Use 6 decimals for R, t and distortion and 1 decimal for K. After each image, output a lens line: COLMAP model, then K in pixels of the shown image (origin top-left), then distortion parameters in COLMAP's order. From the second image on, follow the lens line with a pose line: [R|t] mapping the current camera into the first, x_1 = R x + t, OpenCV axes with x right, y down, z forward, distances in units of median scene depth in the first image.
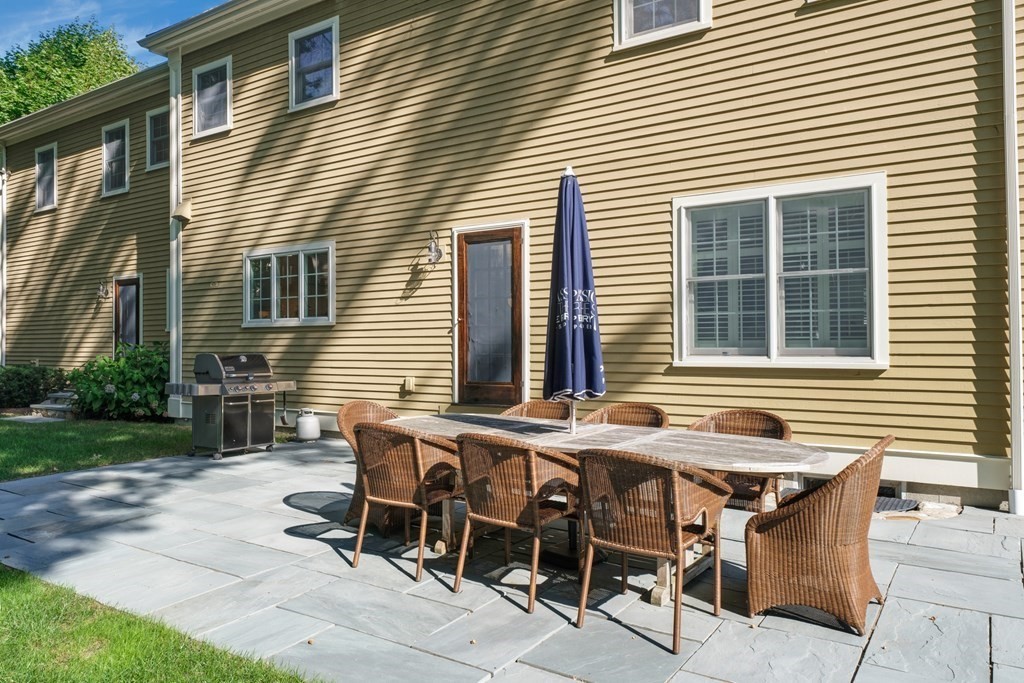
lens RADIAL K [[714.4, 0, 512.3], [0, 714.4, 343.9], [0, 0, 1]] dist [0.001264, -0.000430]
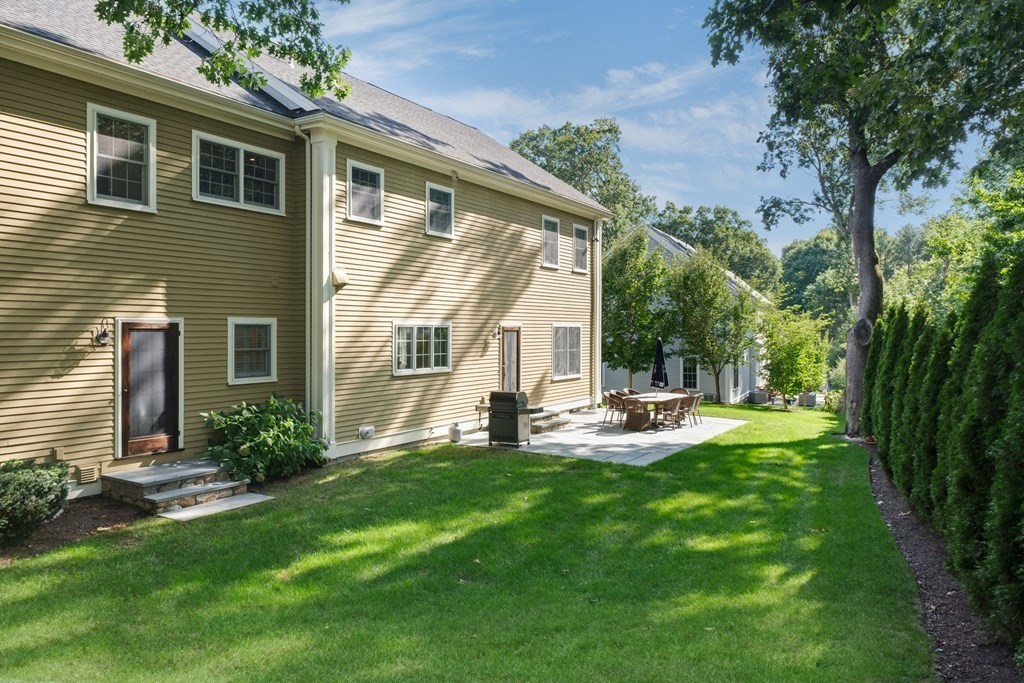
lens RADIAL K [[714.4, 0, 512.8], [0, 714.4, 341.5], [0, 0, 1]] dist [0.001264, -0.000430]
pose [[-0.034775, -0.018522, 0.999224, -1.627833], [-0.011032, 0.999774, 0.018148, -0.108375], [-0.999334, -0.010393, -0.034971, 0.761207]]
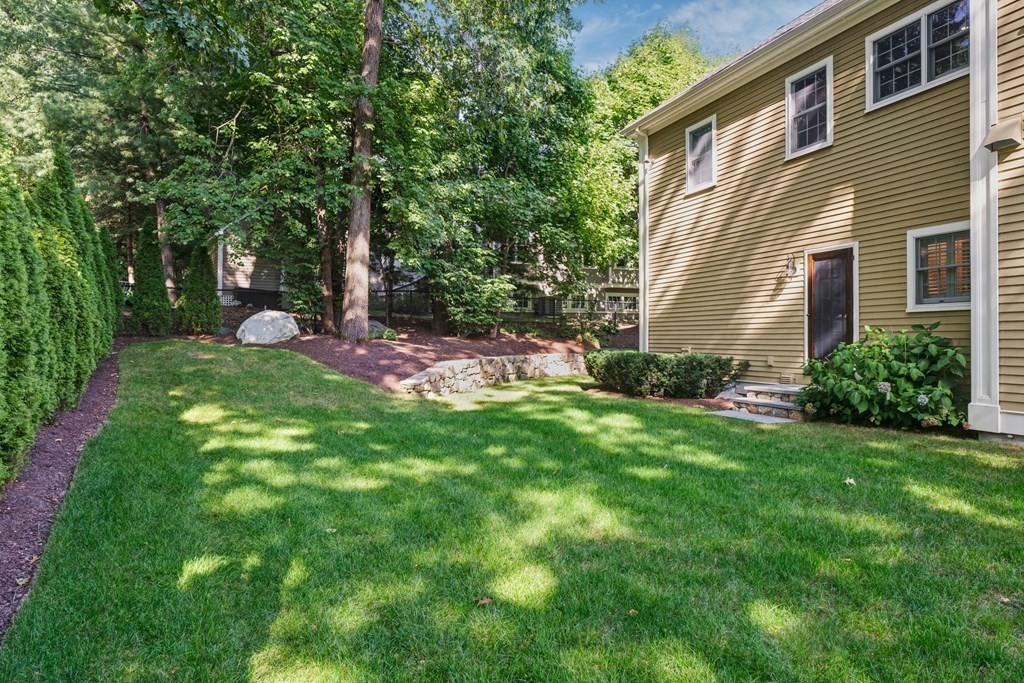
lens RADIAL K [[655.0, 0, 512.4], [0, 655.0, 343.2], [0, 0, 1]] dist [0.004129, 0.001221]
pose [[0.807741, 0.003936, -0.589525, -0.468523], [0.004348, 0.999911, 0.012634, 0.005511], [0.589522, -0.012769, 0.807651, 0.203803]]
